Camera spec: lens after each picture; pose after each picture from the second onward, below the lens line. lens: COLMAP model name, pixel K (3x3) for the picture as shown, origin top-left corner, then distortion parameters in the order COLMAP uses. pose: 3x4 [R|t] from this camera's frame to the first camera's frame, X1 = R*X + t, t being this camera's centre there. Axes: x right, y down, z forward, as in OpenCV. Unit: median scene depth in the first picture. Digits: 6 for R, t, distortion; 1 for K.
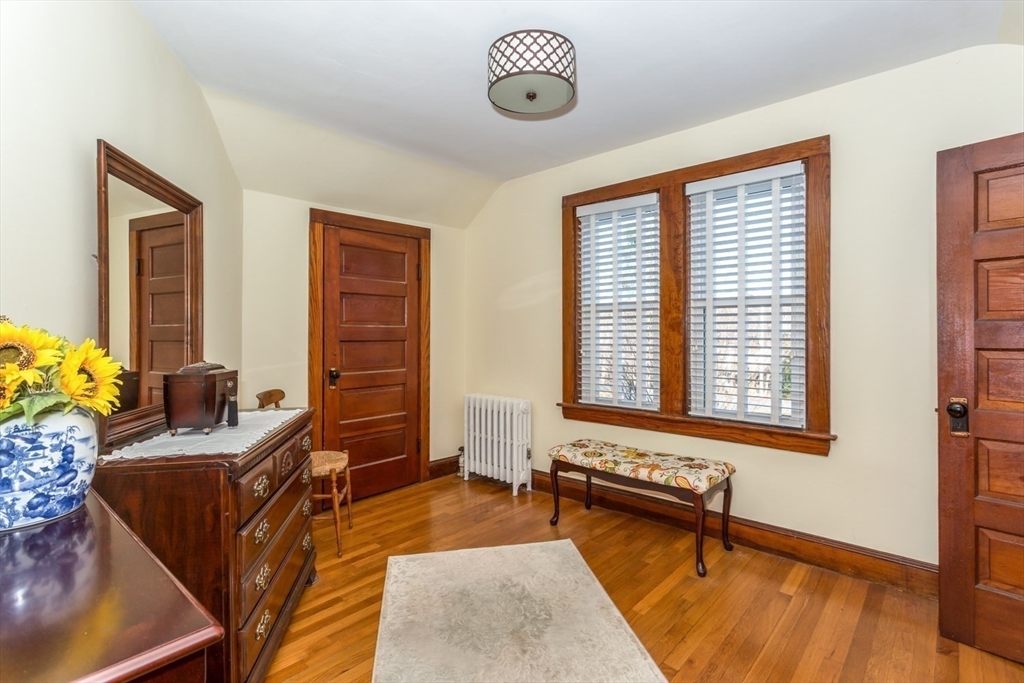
lens RADIAL K [[484.6, 0, 513.3], [0, 484.6, 331.7], [0, 0, 1]] dist [0.001881, 0.000229]
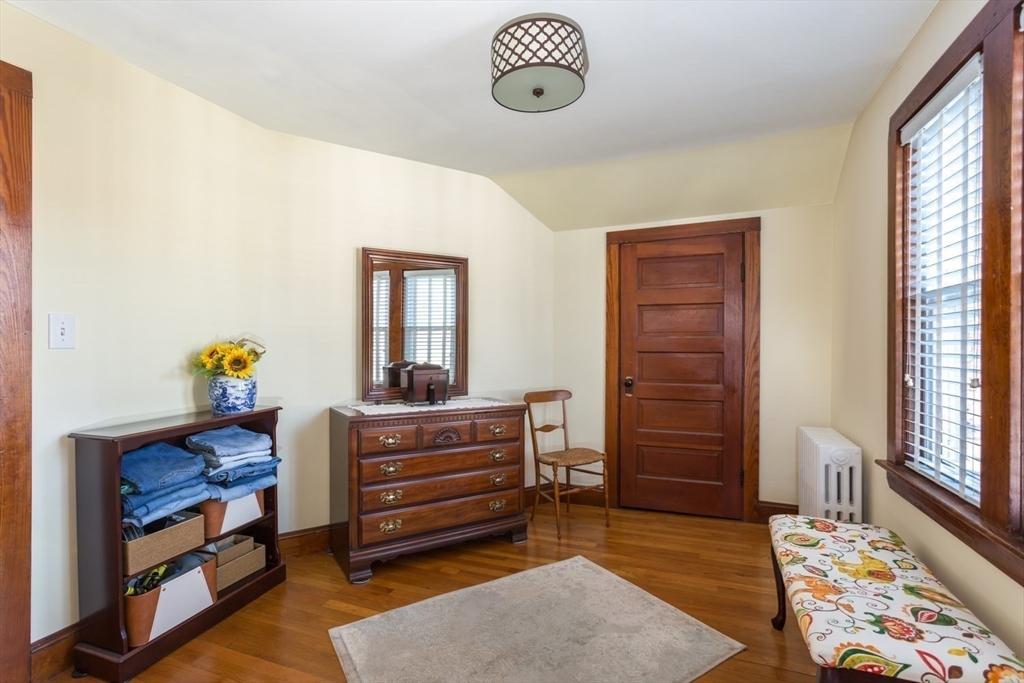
lens RADIAL K [[488.6, 0, 512.0], [0, 488.6, 341.5], [0, 0, 1]] dist [-0.000979, -0.000160]
pose [[0.367261, -0.002253, -0.930115, 0.554403], [0.002586, 0.999996, -0.001401, -0.002491], [0.930114, -0.001891, 0.367265, 0.380800]]
